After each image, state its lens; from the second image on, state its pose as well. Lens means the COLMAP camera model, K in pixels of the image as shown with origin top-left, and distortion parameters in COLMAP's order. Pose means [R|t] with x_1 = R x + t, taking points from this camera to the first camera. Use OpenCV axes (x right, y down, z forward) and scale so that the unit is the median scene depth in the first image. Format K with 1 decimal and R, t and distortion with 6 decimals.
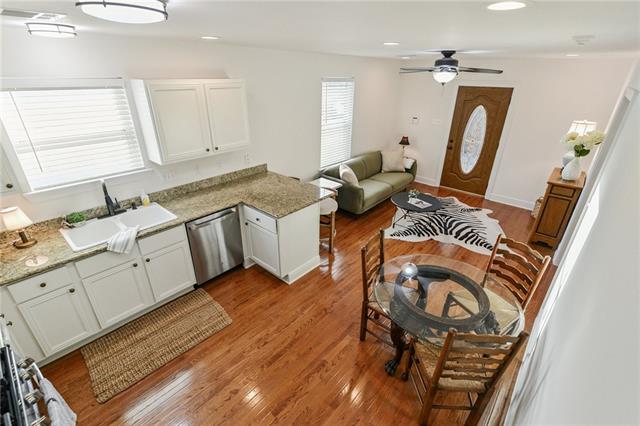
lens RADIAL K [[299.1, 0, 315.8], [0, 299.1, 213.3], [0, 0, 1]] dist [-0.017766, 0.000222]
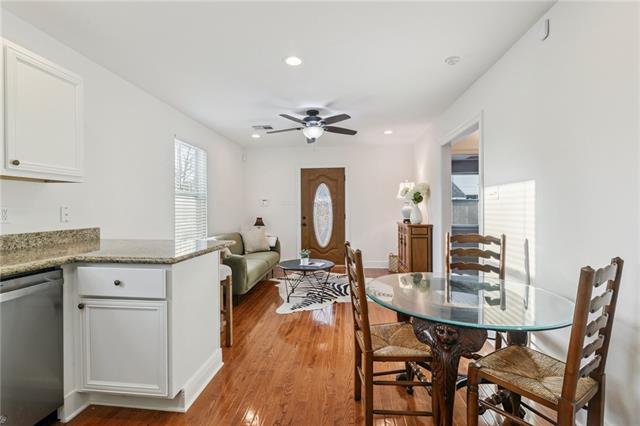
lens RADIAL K [[299.1, 0, 315.8], [0, 299.1, 213.3], [0, 0, 1]] dist [-0.017766, 0.000222]
pose [[0.802789, -0.015530, 0.596061, -0.137549], [0.264888, 0.904889, -0.333182, 0.105992], [-0.534195, 0.425365, 0.730548, 0.243354]]
